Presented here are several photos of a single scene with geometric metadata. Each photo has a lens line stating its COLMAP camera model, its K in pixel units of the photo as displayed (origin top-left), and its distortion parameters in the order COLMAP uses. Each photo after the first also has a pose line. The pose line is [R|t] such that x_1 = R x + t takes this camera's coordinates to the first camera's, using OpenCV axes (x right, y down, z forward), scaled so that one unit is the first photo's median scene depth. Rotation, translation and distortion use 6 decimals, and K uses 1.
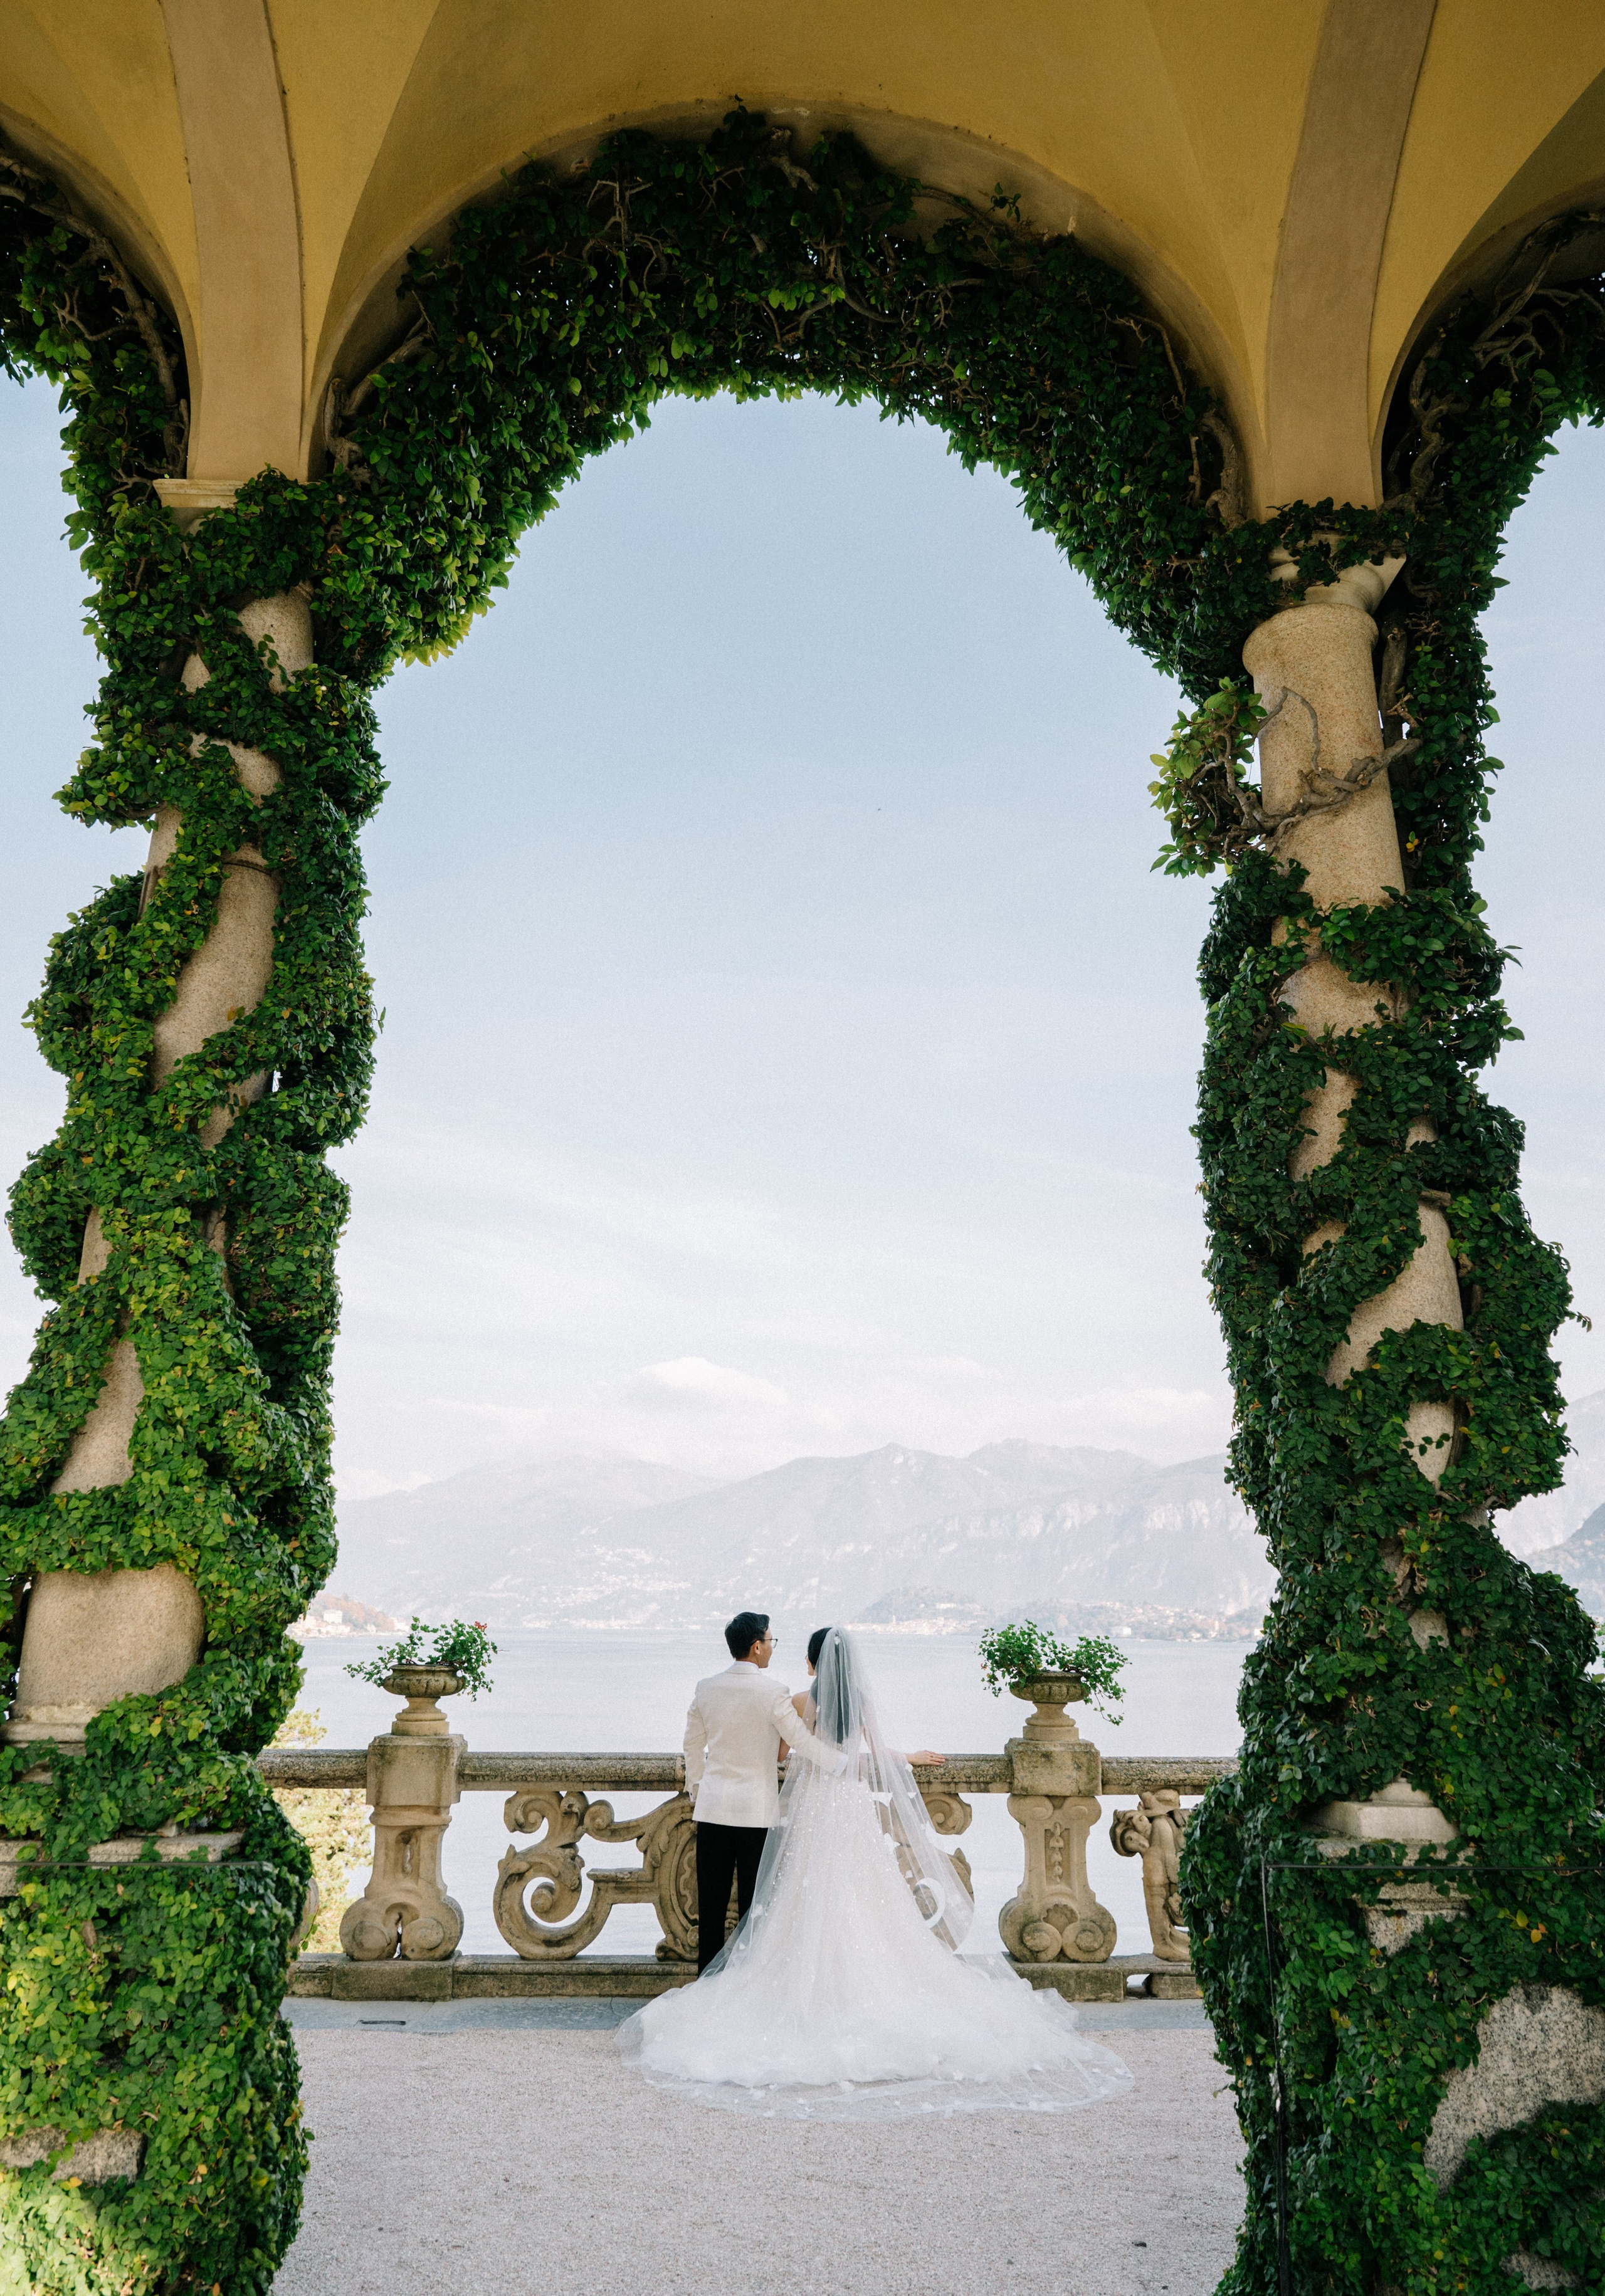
lens RADIAL K [[1622.2, 0, 806.4], [0, 1622.2, 1126.5], [0, 0, 1]] dist [-0.000438, -0.002930]
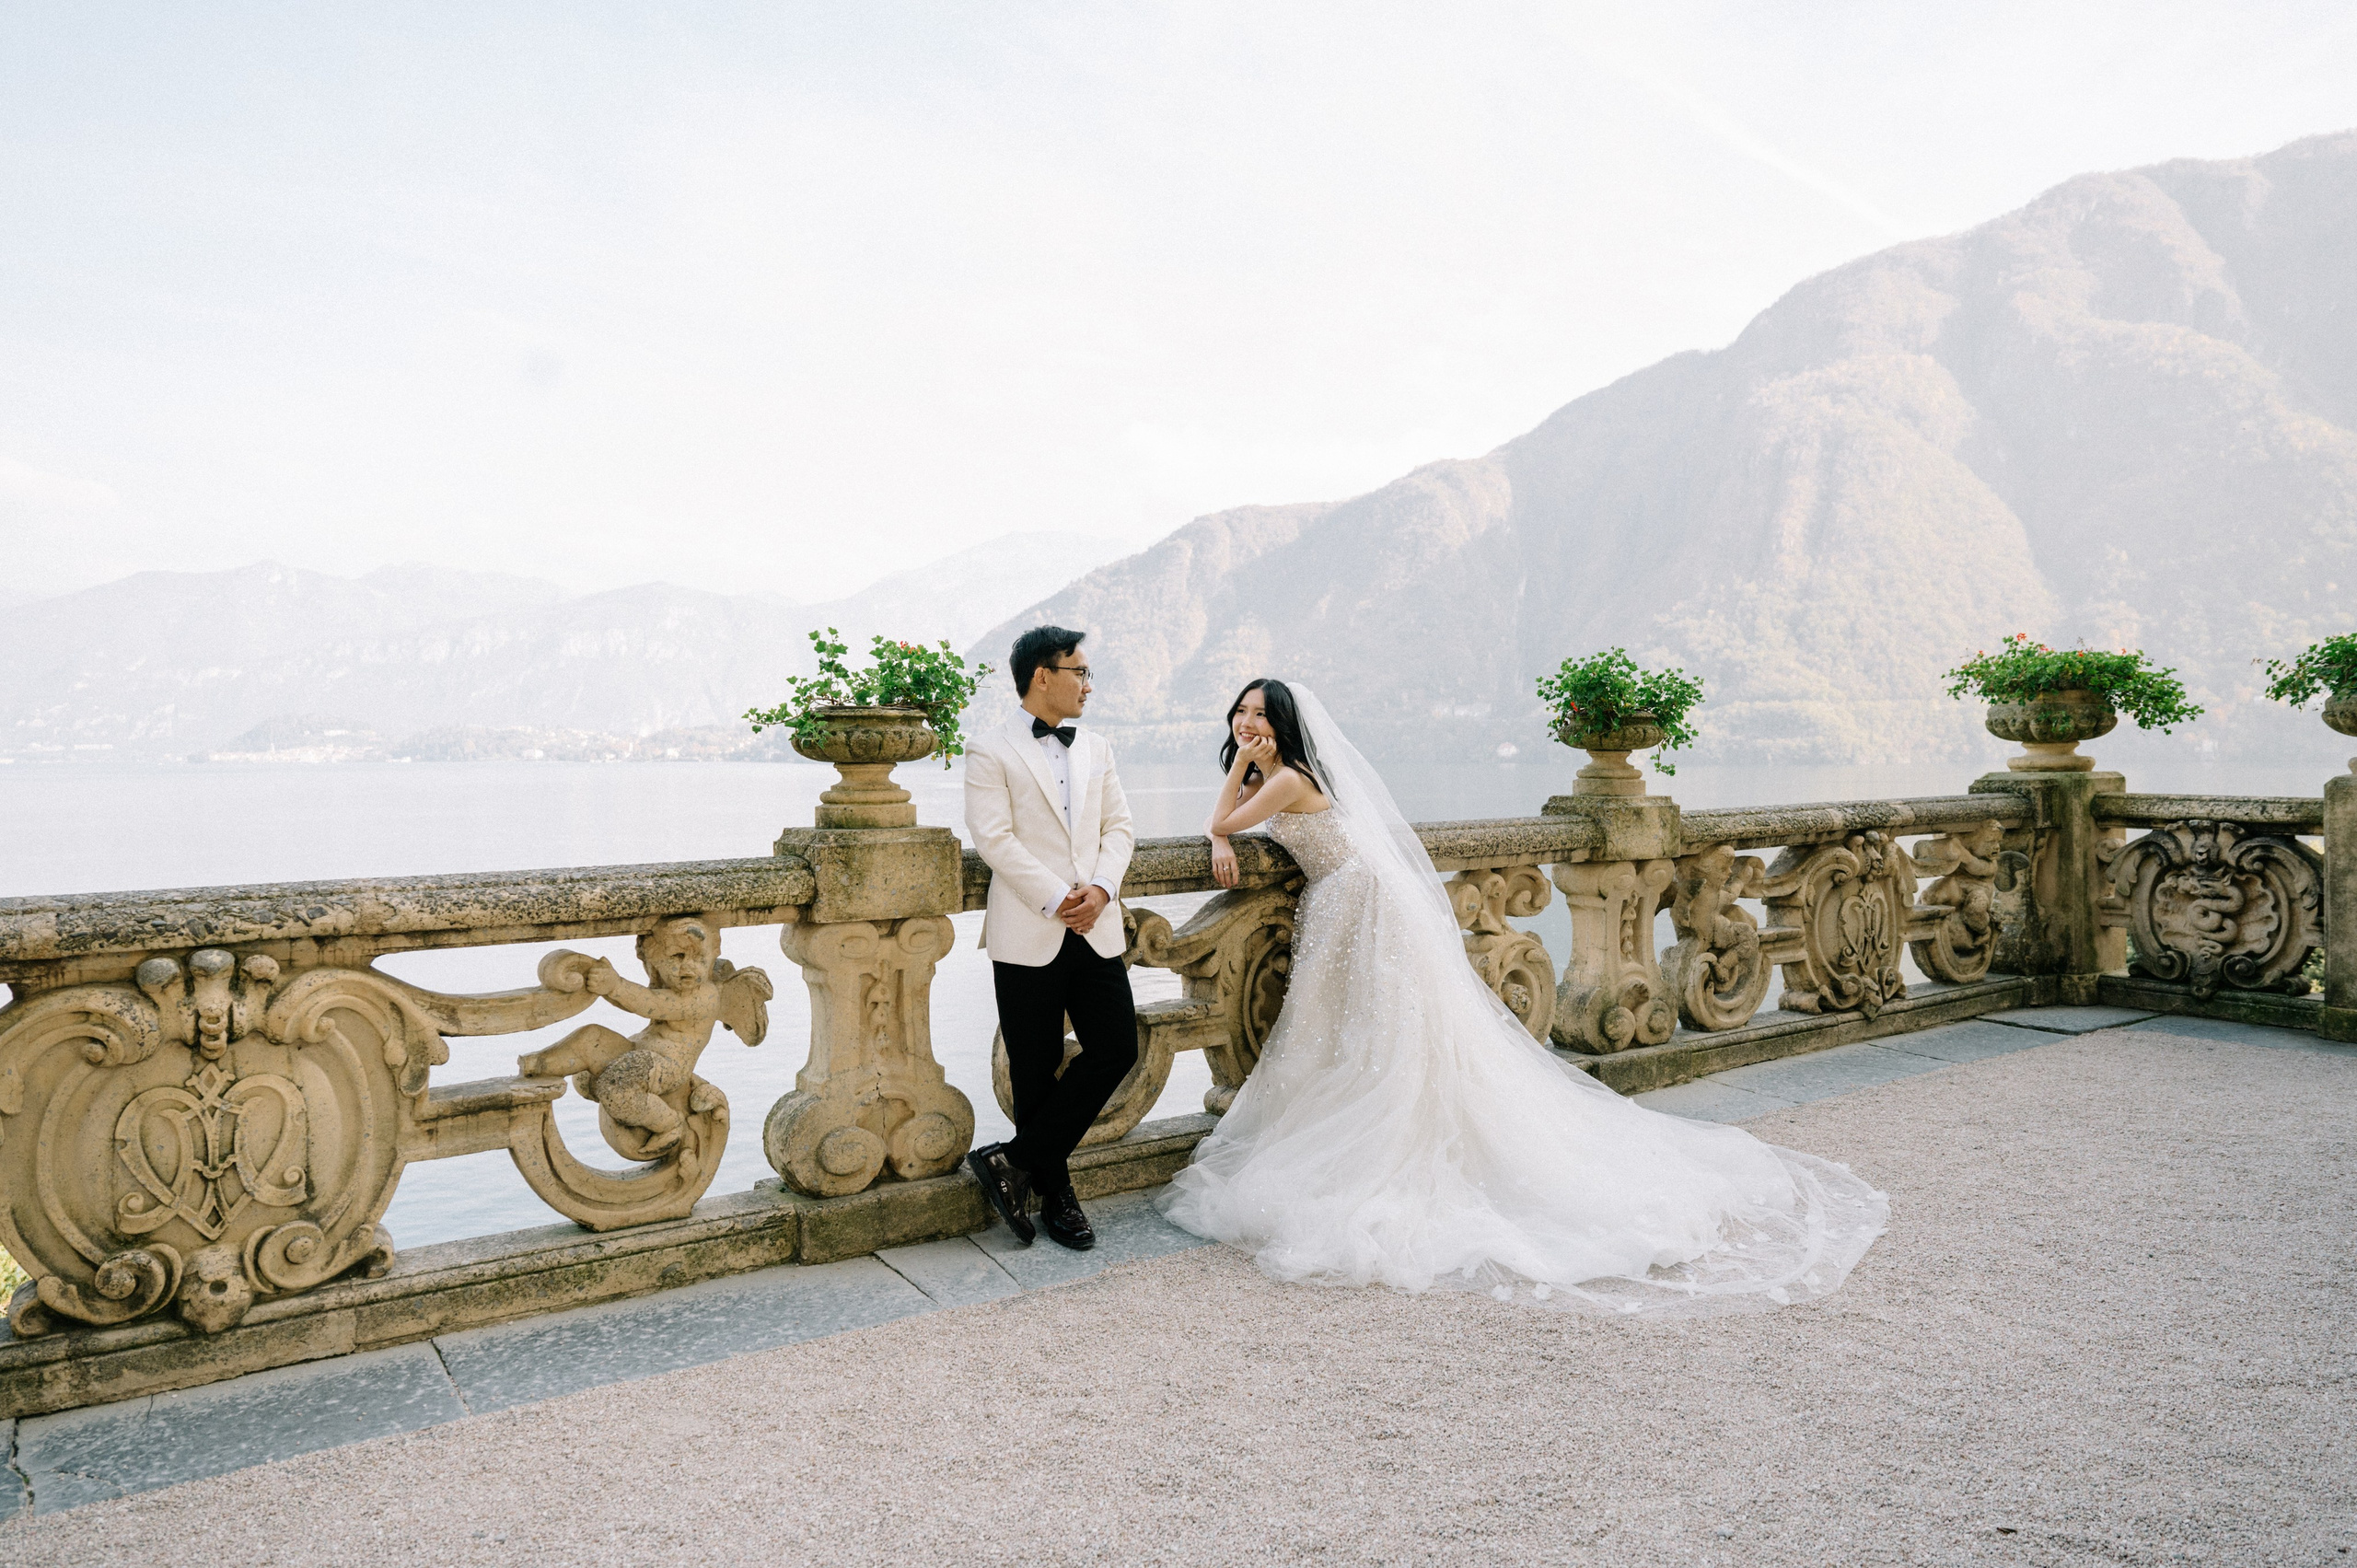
lens RADIAL K [[1590.7, 0, 1185.2], [0, 1590.7, 781.6], [0, 0, 1]] dist [-0.002929, 0.003653]
pose [[0.839867, -0.032204, 0.541836, -0.641629], [-0.140595, 0.951263, 0.274467, 0.275637], [-0.524267, -0.306695, 0.794407, 0.724788]]
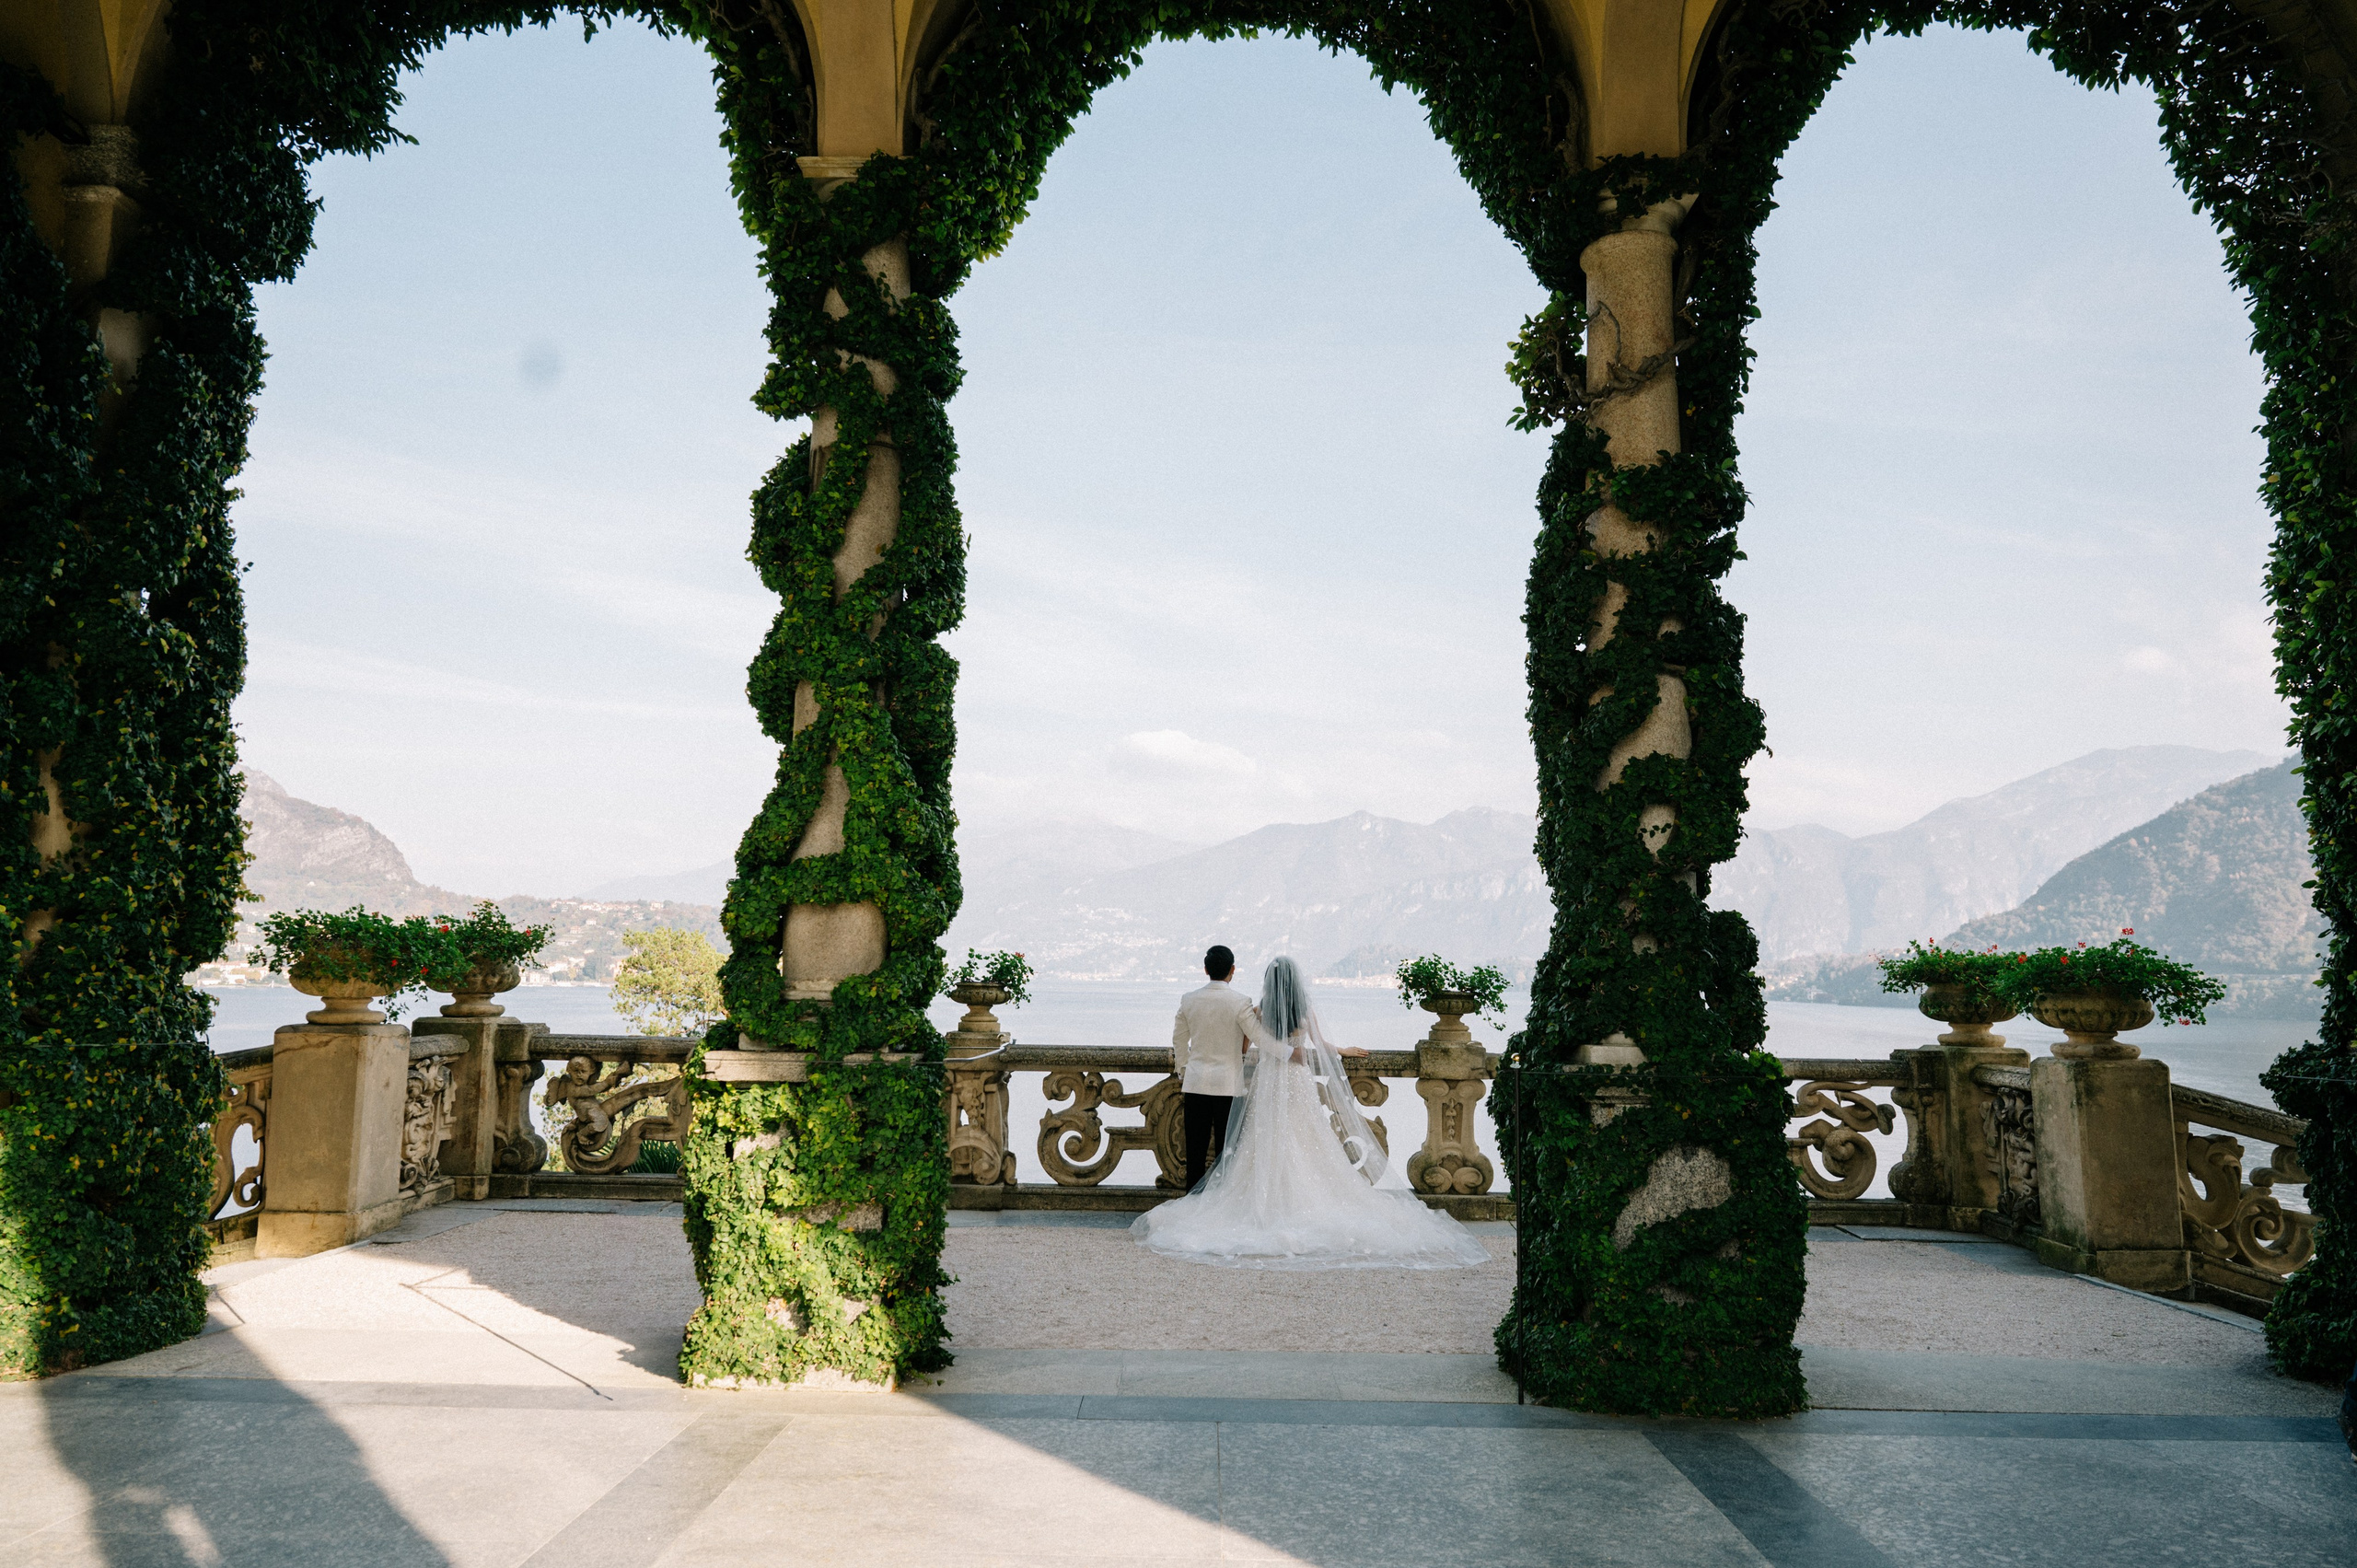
lens RADIAL K [[1590.7, 0, 1184.7], [0, 1590.7, 803.0], [0, 0, 1]] dist [-0.002929, 0.003653]
pose [[0.998313, 0.002105, -0.058030, 0.013583], [0.008801, 0.982312, 0.187043, -0.084230], [0.057397, -0.187238, 0.980636, -0.365337]]
